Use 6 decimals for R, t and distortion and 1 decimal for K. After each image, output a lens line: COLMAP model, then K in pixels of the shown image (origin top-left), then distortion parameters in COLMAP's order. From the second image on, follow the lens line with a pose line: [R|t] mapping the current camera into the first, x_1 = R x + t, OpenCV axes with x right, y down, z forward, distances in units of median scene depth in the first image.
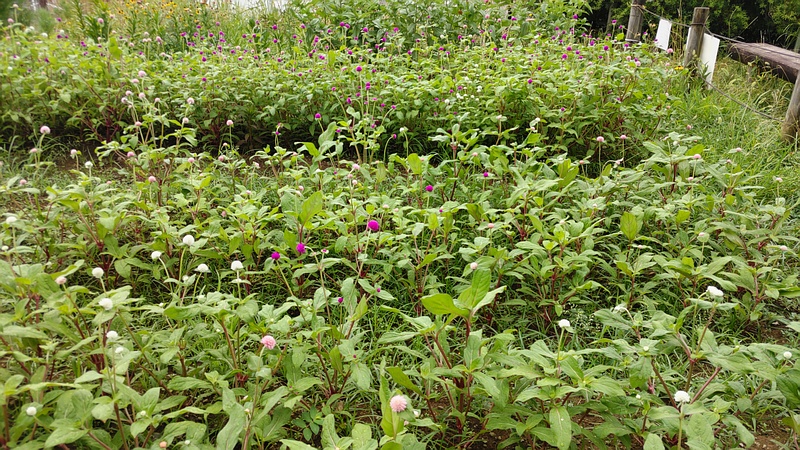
lens RADIAL K [[577.0, 0, 400.0], [0, 577.0, 225.0], [0, 0, 1]] dist [-0.002772, -0.004001]
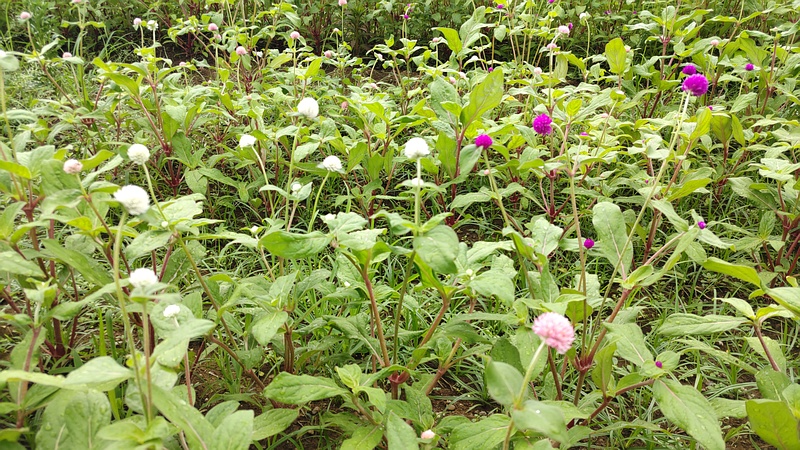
lens RADIAL K [[653.2, 0, 400.0], [0, 653.2, 225.0], [0, 0, 1]] dist [0.004719, 0.002417]
pose [[0.985978, 0.059791, -0.155799, -0.173147], [-0.047472, 0.995532, 0.081628, 0.072749], [0.159983, -0.073087, 0.984410, 0.394463]]
